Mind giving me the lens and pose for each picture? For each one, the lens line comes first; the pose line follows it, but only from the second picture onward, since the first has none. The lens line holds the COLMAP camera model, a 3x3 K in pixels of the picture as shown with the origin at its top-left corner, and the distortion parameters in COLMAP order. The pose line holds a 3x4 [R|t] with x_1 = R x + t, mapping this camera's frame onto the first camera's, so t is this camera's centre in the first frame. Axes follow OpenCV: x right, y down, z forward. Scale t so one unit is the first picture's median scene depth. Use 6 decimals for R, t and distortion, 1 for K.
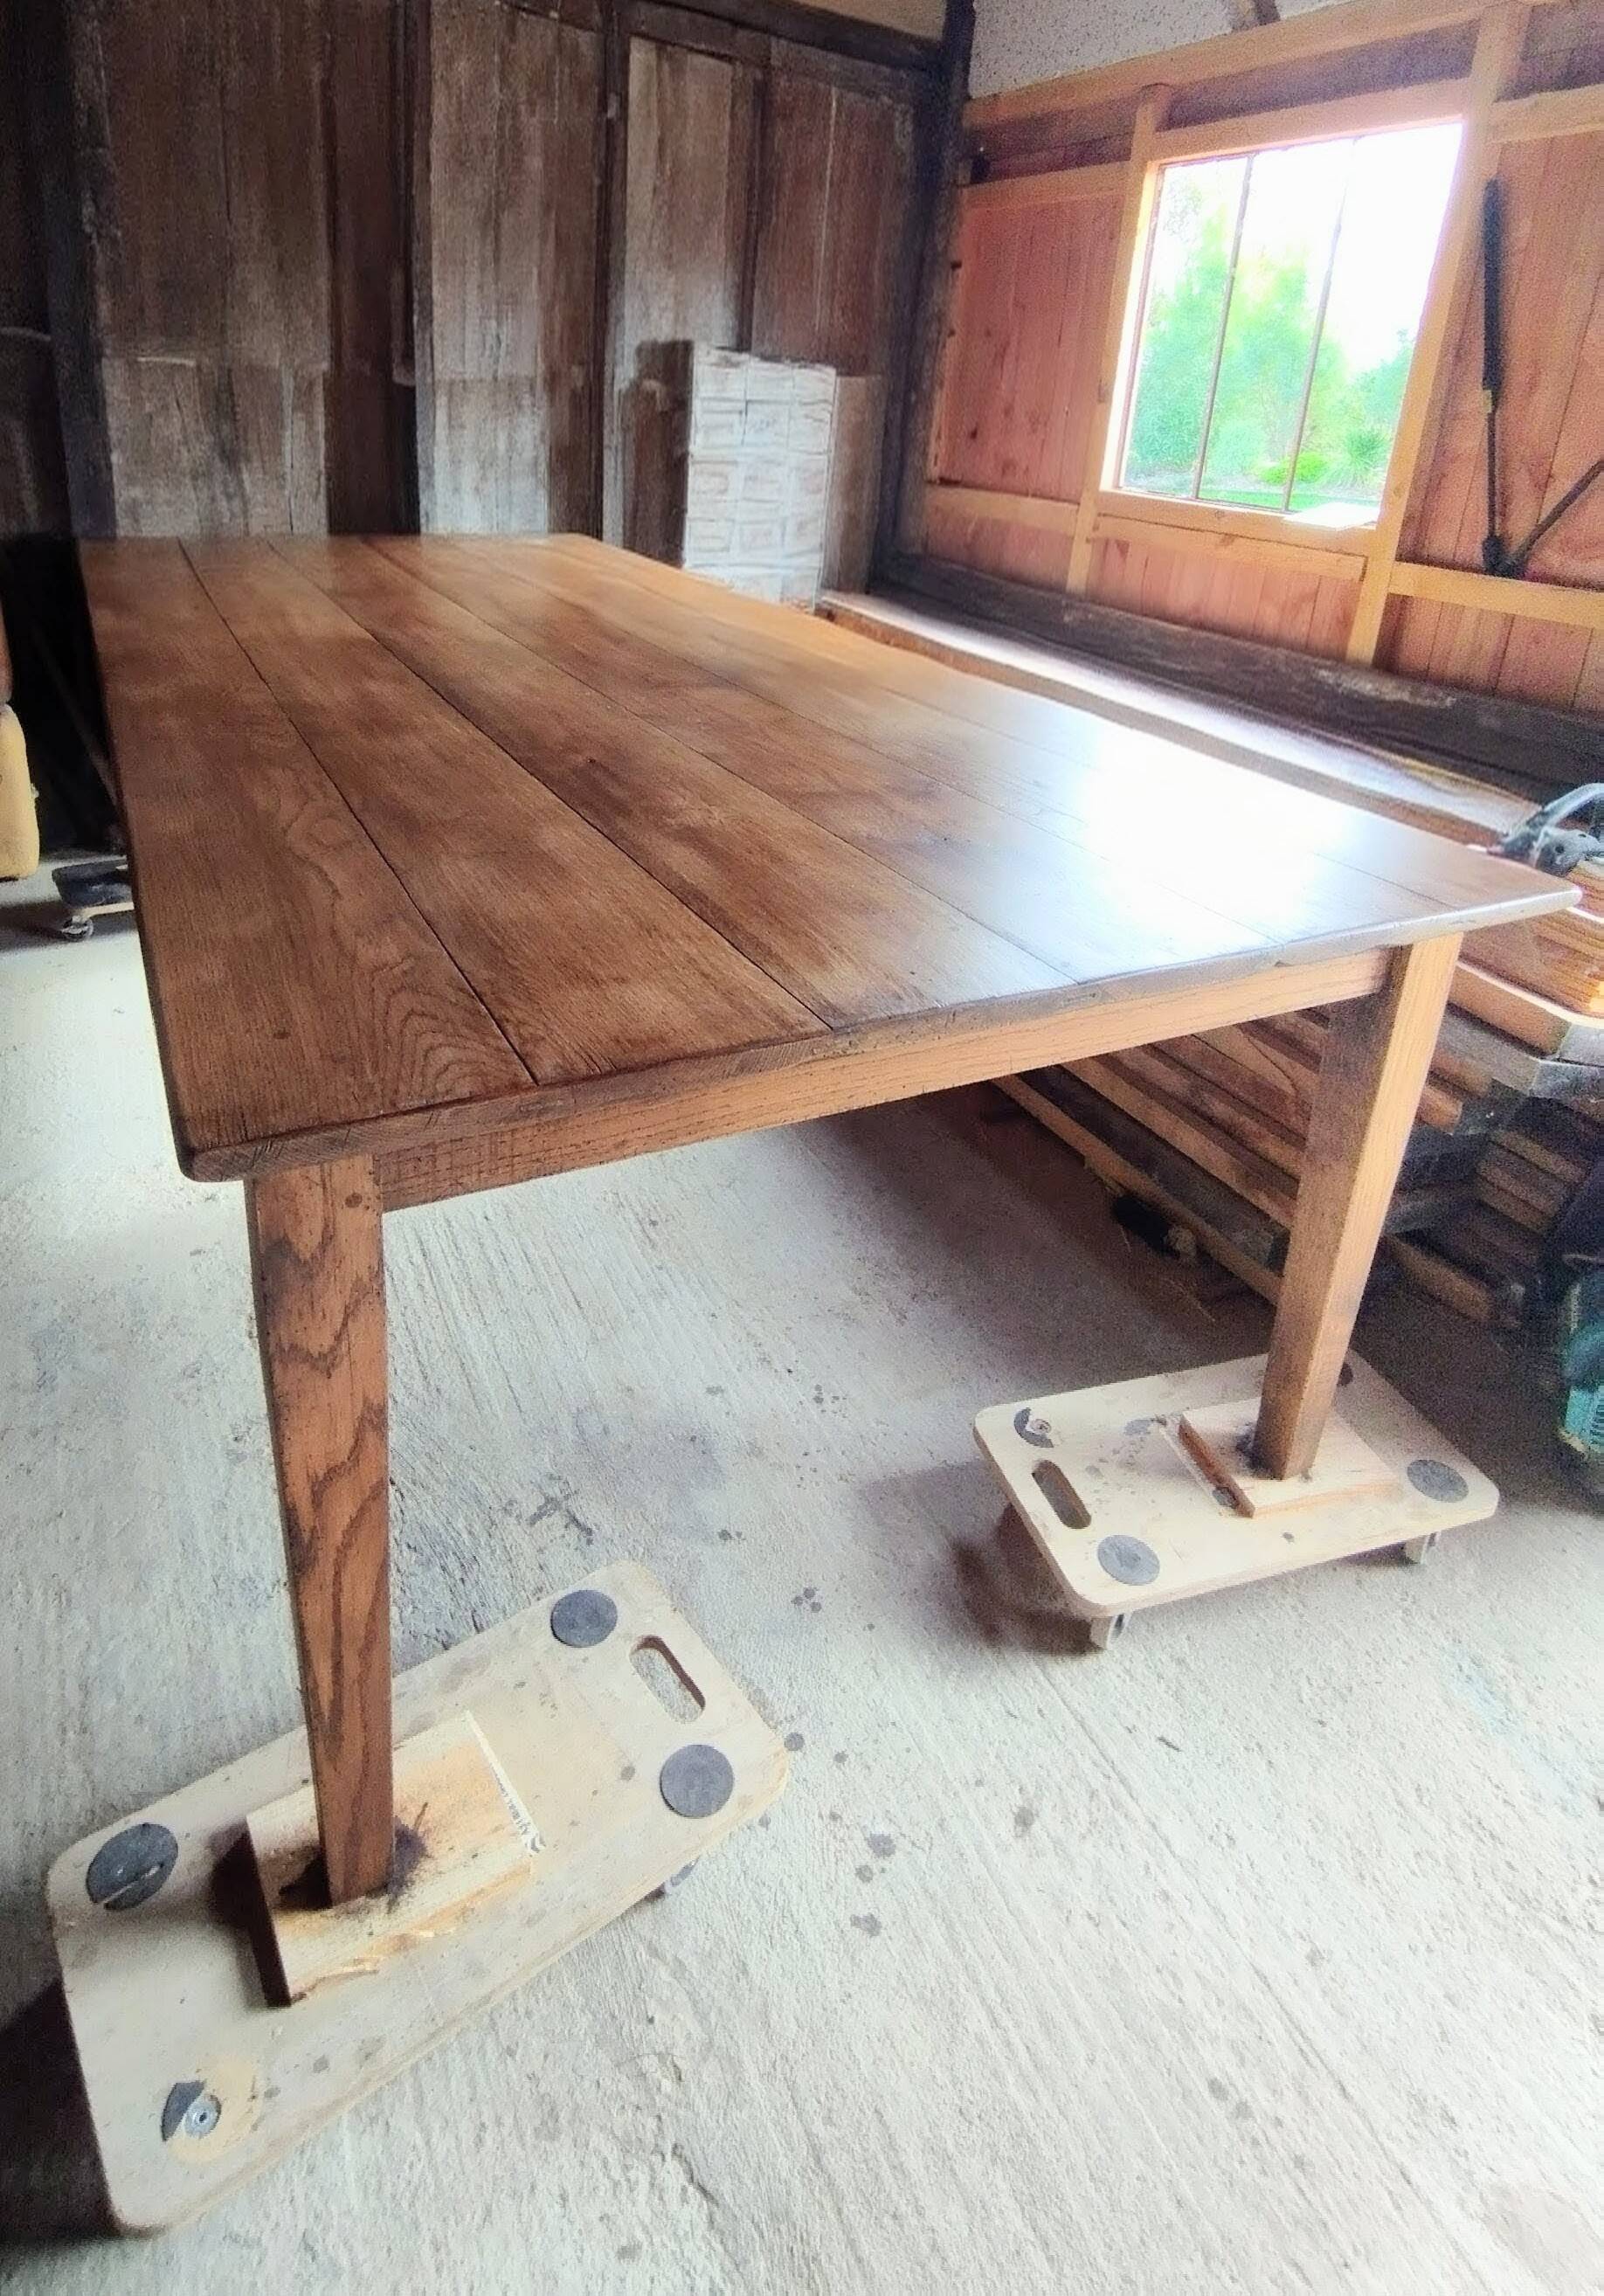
lens RADIAL K [[1314.6, 0, 785.0], [0, 1314.6, 875.1], [0, 0, 1]] dist [0.002295, 0.002541]
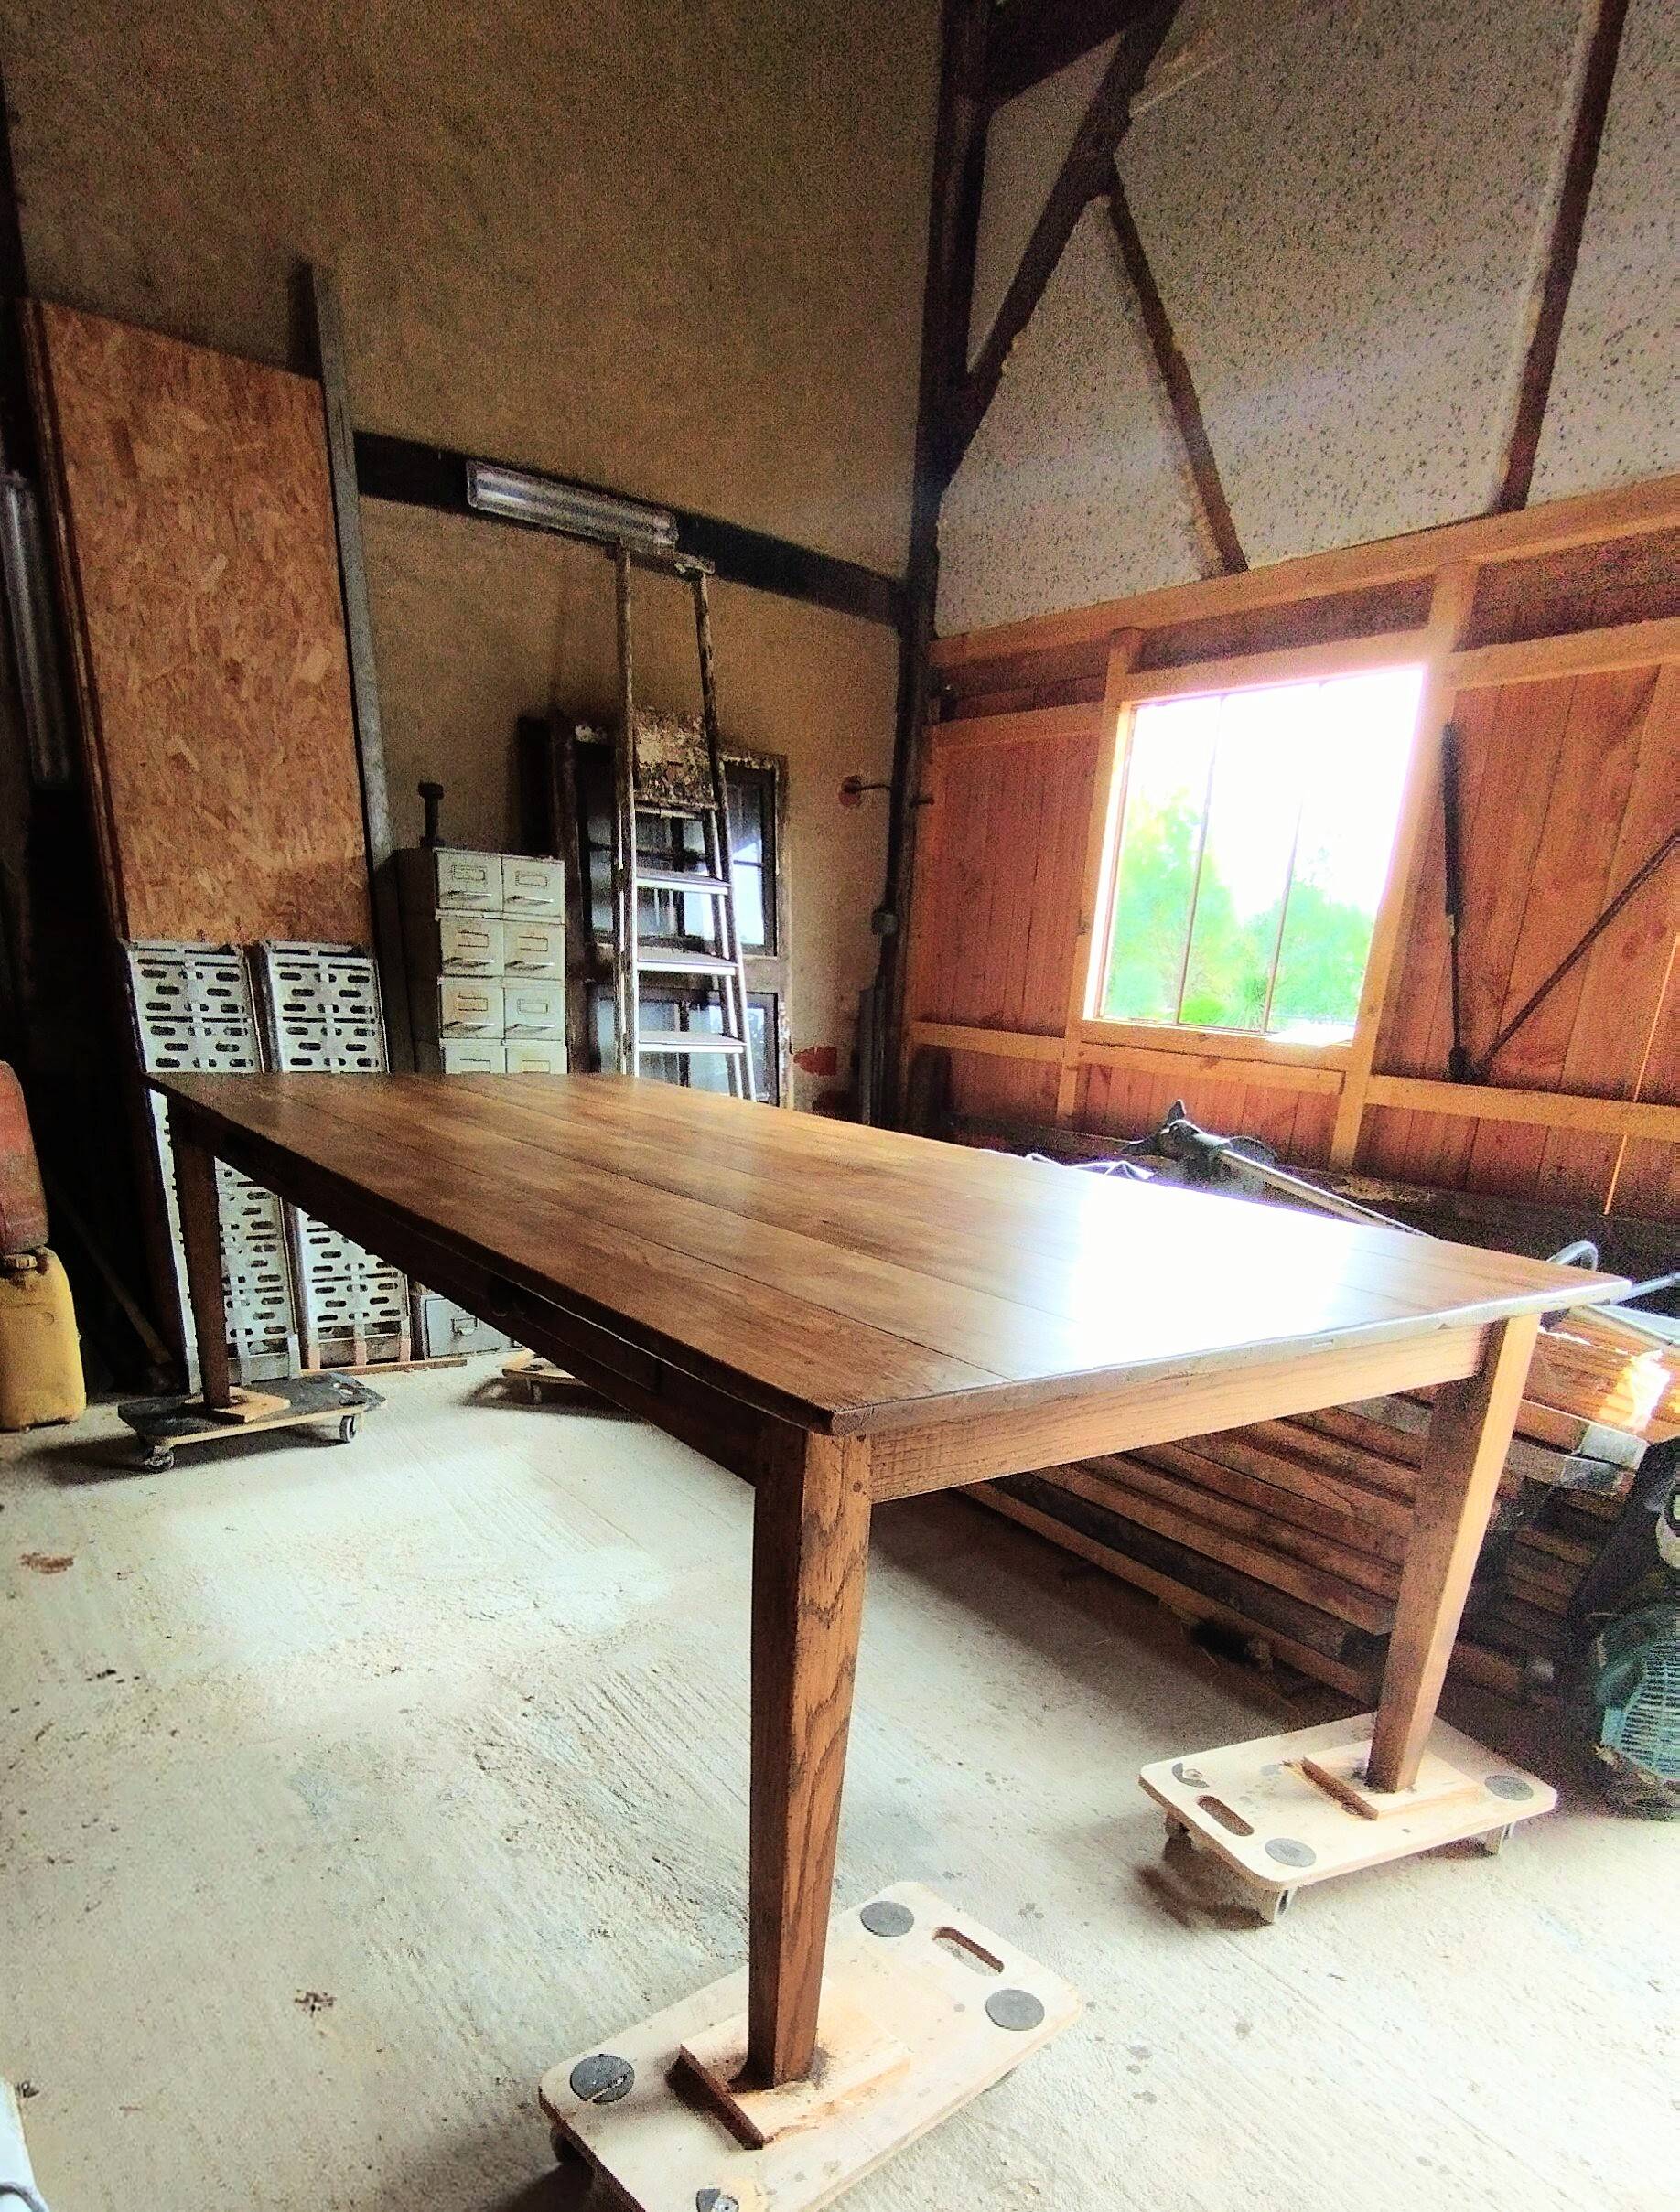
lens RADIAL K [[1371.8, 0, 815.3], [0, 1371.8, 1494.4], [0, 0, 1]] dist [0.002006, -0.004426]
pose [[0.993707, -0.050664, 0.099896, -0.321999], [0.047497, 0.998298, 0.033834, 0.127406], [-0.101441, -0.028877, 0.994422, -0.255965]]
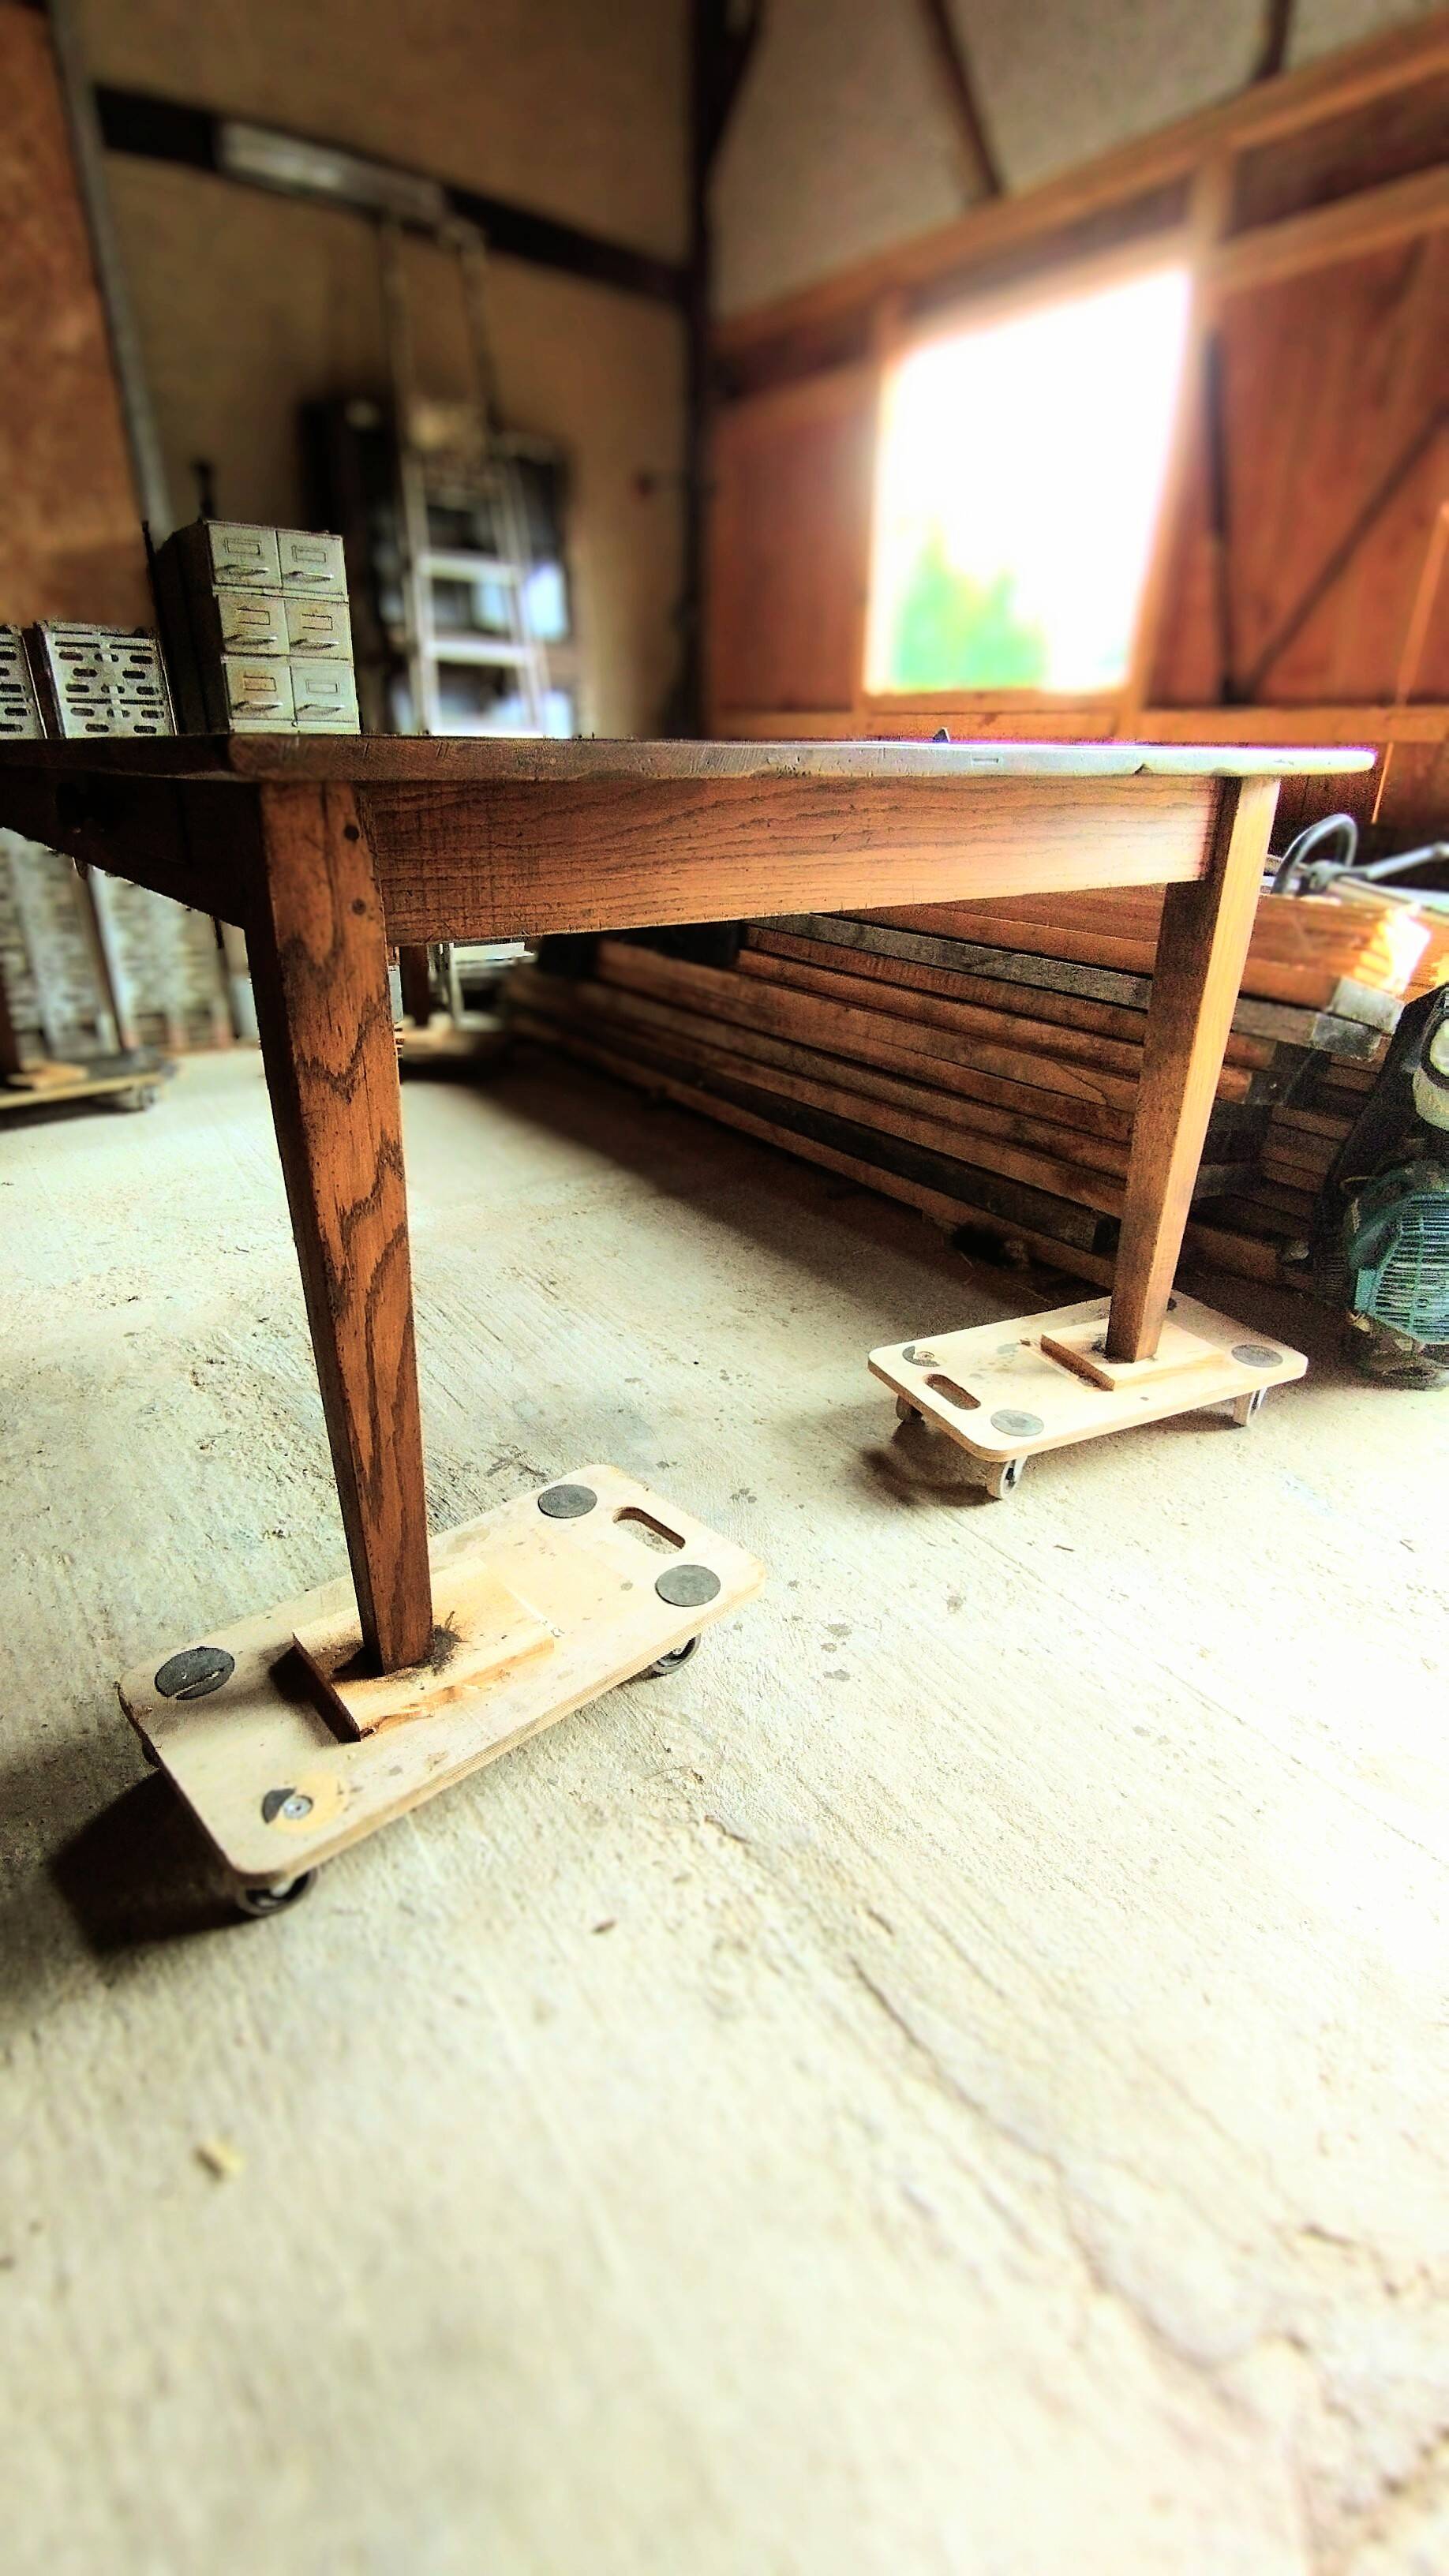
lens RADIAL K [[1185.8, 0, 701.3], [0, 1185.8, 1292.0], [0, 0, 1]] dist [0.001396, 0.000998]
pose [[0.991361, -0.096622, 0.088703, -0.105032], [0.088384, 0.991780, 0.092520, 0.308311], [-0.096914, -0.083881, 0.991752, -0.005846]]
